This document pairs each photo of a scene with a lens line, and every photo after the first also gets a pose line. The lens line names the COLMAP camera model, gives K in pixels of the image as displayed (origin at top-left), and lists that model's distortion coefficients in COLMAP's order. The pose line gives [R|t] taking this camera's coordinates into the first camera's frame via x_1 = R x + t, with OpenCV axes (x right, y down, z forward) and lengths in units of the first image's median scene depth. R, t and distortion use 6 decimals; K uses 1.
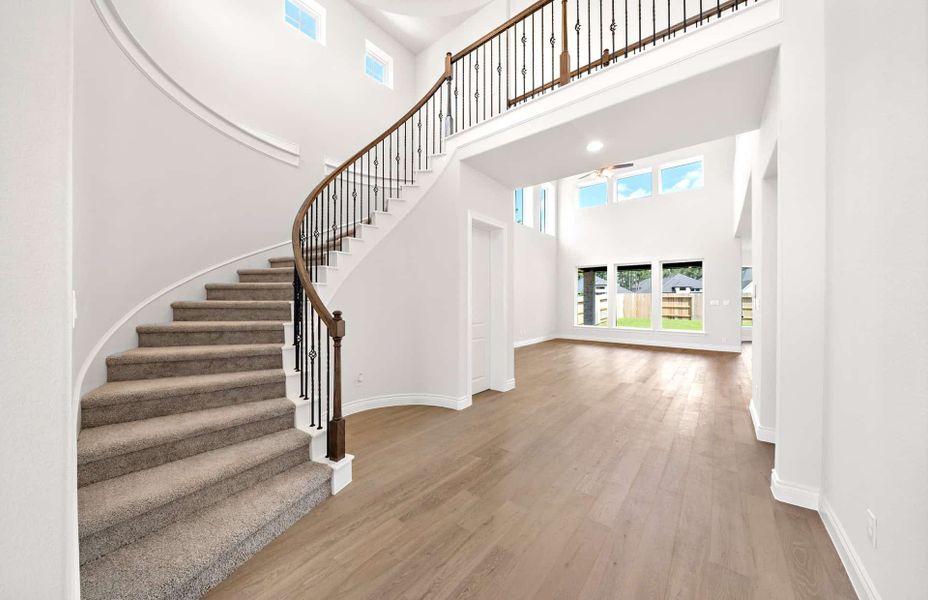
lens RADIAL K [[316.7, 0, 455.7], [0, 316.7, 299.2], [0, 0, 1]] dist [-0.008512, 0.000069]
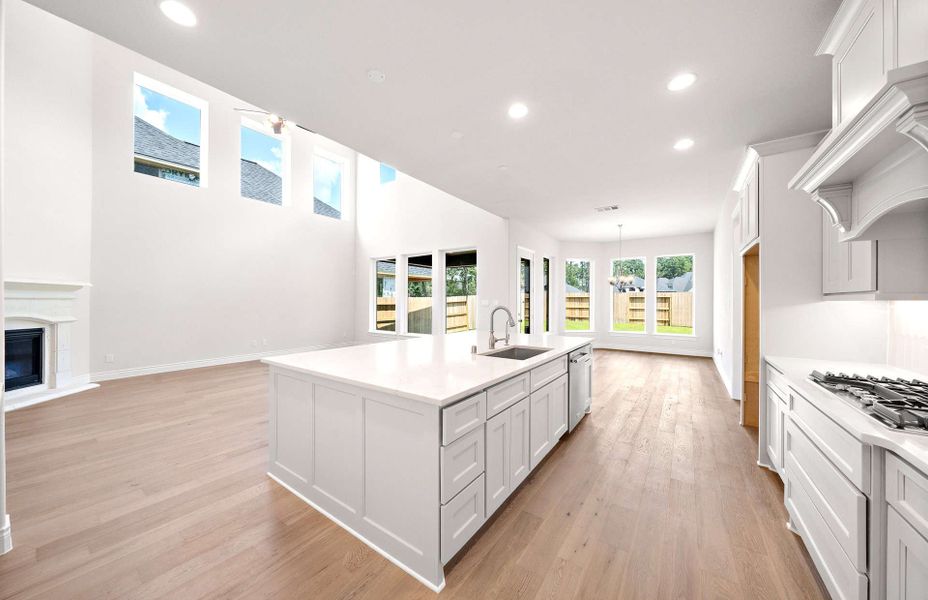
lens RADIAL K [[316.7, 0, 444.4], [0, 316.7, 299.9], [0, 0, 1]] dist [-0.008512, 0.000069]
pose [[0.998329, -0.002105, 0.057748, 0.504846], [0.002081, 0.999998, 0.000464, 0.001832], [-0.057748, -0.000343, 0.998331, 0.166750]]
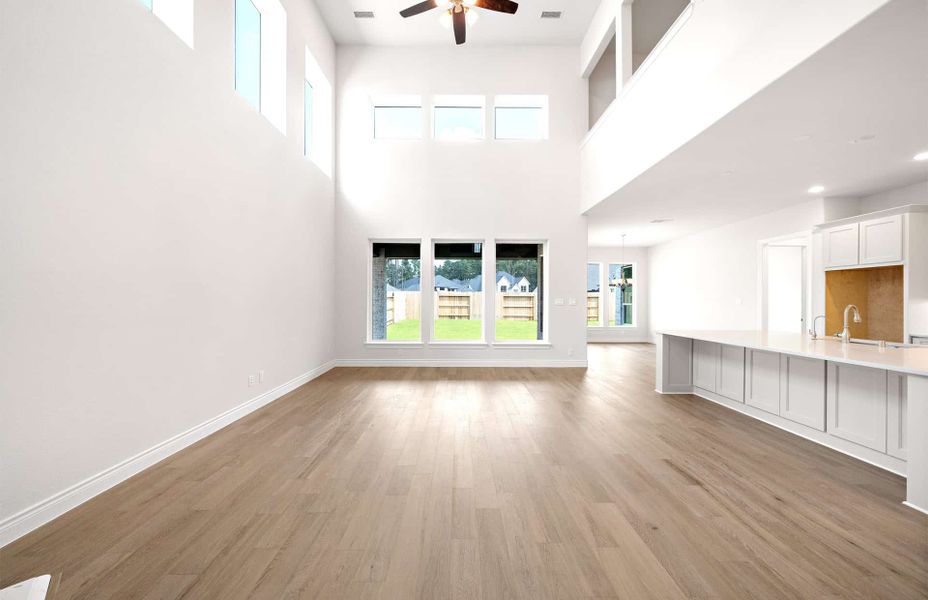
lens RADIAL K [[344.2, 0, 464.7], [0, 344.2, 298.4], [0, 0, 1]] dist [0.001317, -0.000038]
pose [[0.762397, 0.002673, 0.647104, 0.105234], [-0.003624, 0.999993, 0.000139, 0.002651], [-0.647099, -0.002451, 0.762402, 0.398592]]
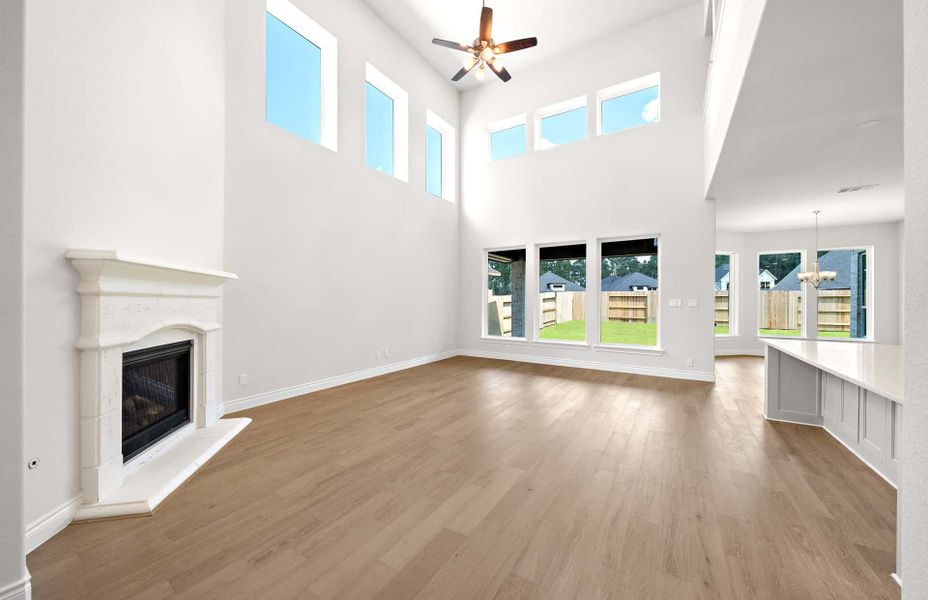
lens RADIAL K [[344.2, 0, 449.6], [0, 344.2, 300.2], [0, 0, 1]] dist [0.001317, -0.000038]
pose [[0.993148, -0.000162, 0.116860, 0.214321], [-0.000440, 0.999987, 0.005127, 0.000938], [-0.116859, -0.005143, 0.993135, 0.269522]]
